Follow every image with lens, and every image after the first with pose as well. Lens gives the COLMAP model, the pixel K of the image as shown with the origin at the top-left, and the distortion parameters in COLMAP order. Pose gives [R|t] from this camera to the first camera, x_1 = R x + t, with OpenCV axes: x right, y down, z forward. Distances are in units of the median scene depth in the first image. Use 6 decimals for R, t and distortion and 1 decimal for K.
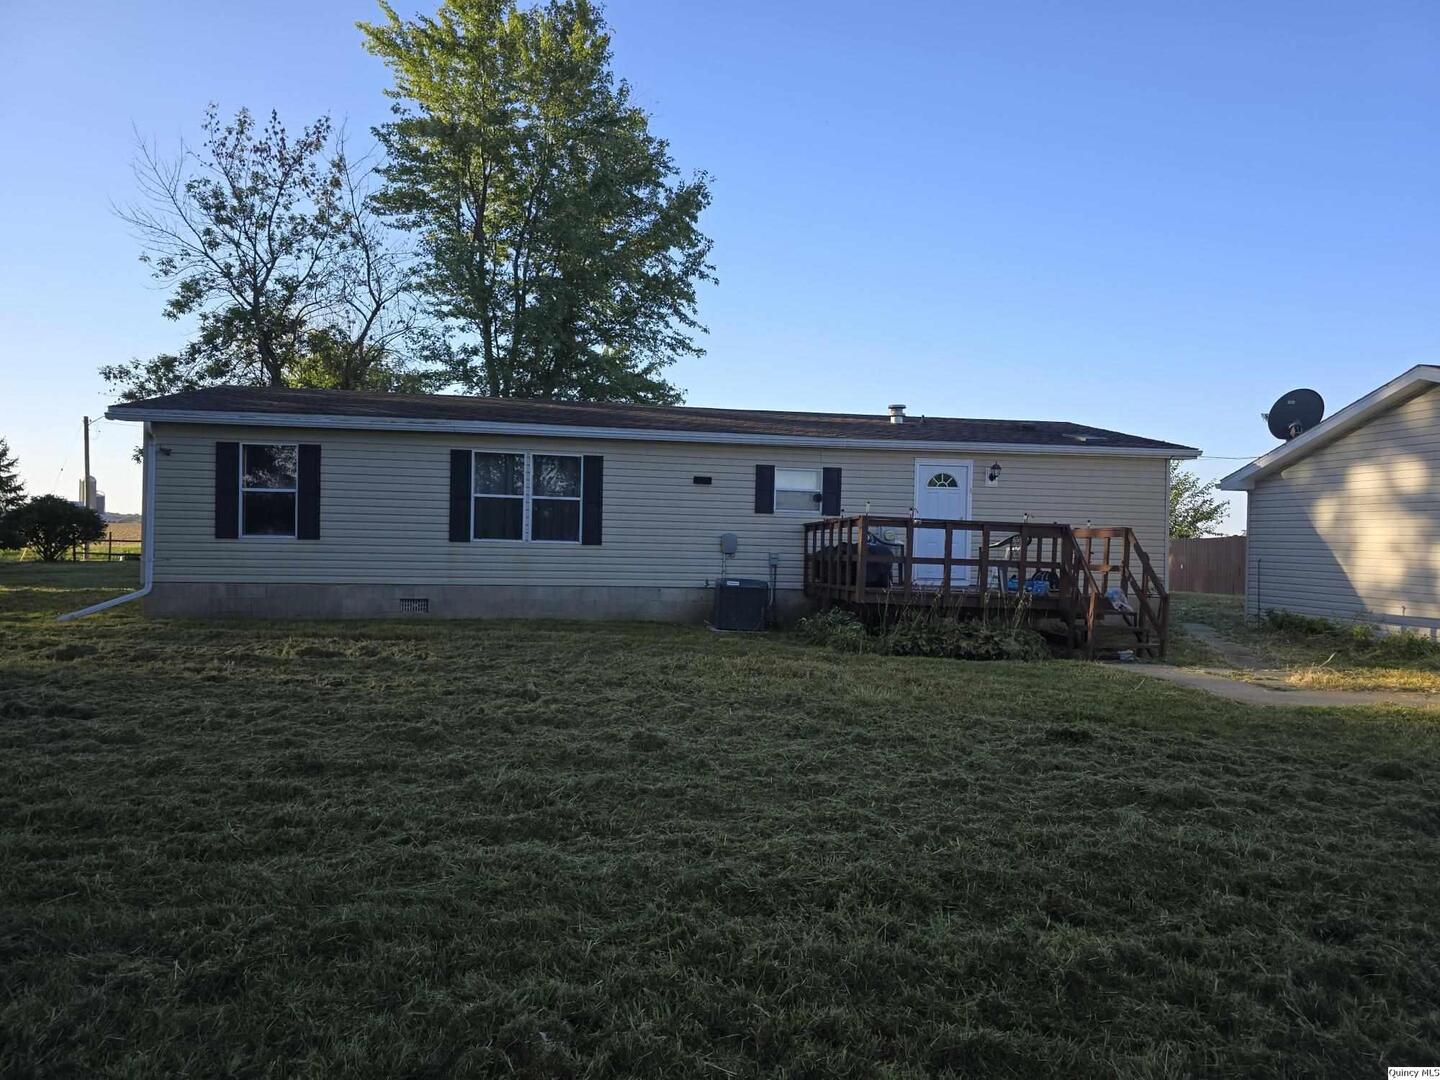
lens RADIAL K [[967.1, 0, 722.7], [0, 967.1, 545.2], [0, 0, 1]] dist [0.053966, -0.065786]
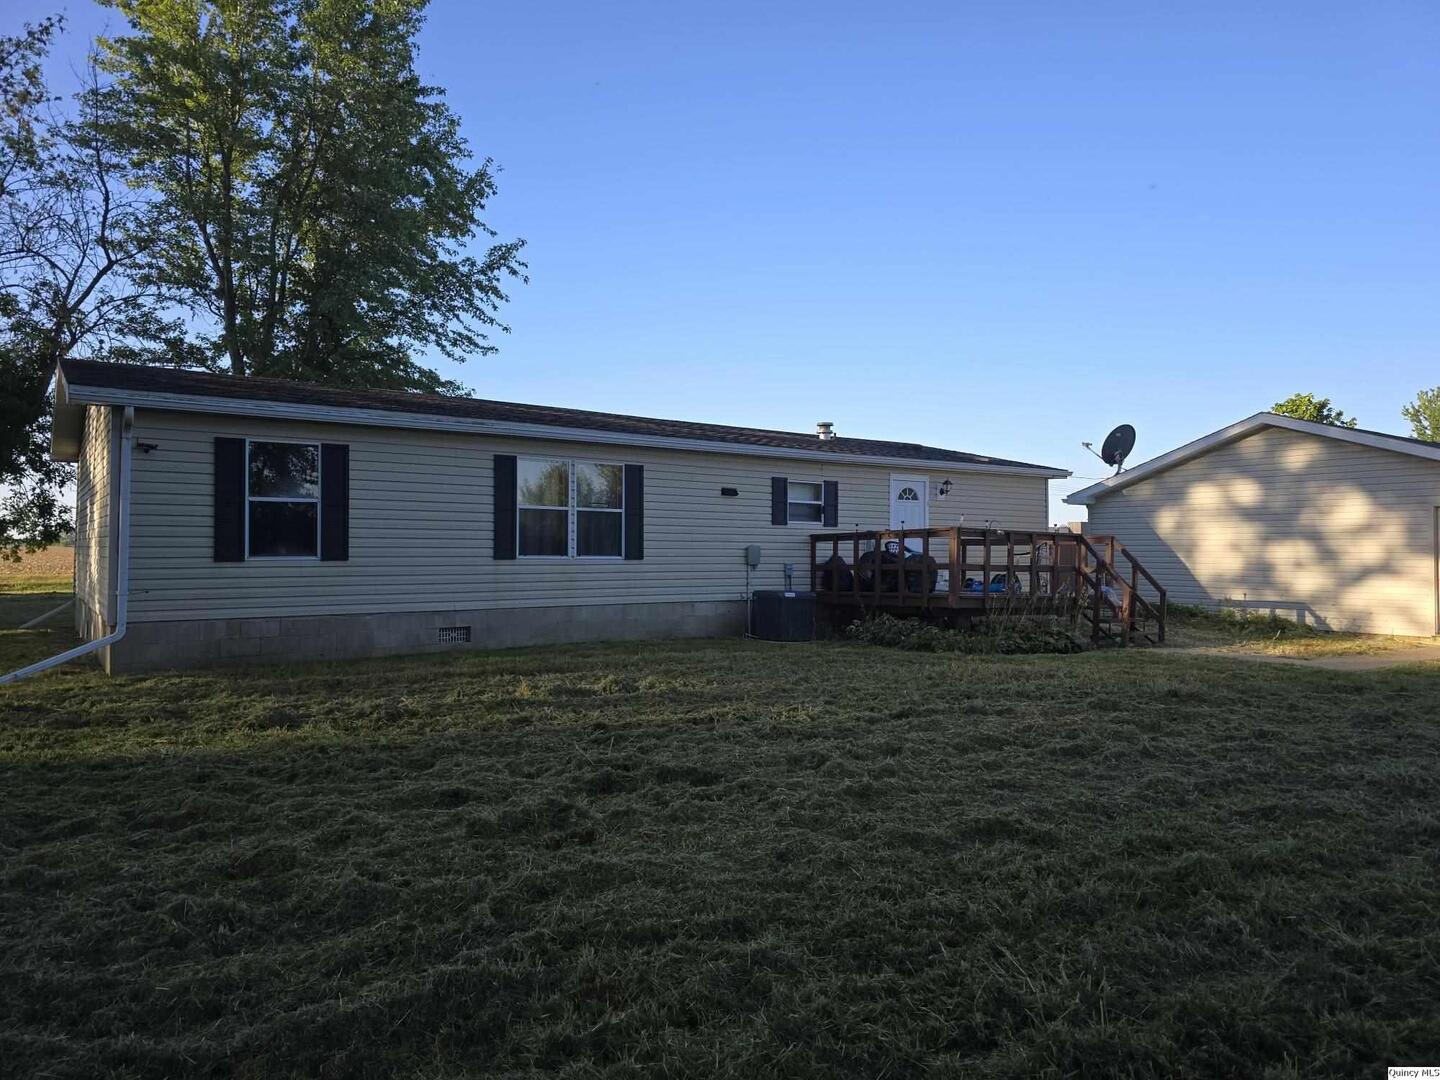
lens RADIAL K [[967.1, 0, 722.7], [0, 967.1, 545.2], [0, 0, 1]] dist [0.053966, -0.065786]
pose [[0.889333, -0.015138, 0.457010, -0.487232], [0.018528, 0.999824, -0.002936, -0.010082], [-0.456885, 0.011079, 0.889457, 0.126301]]
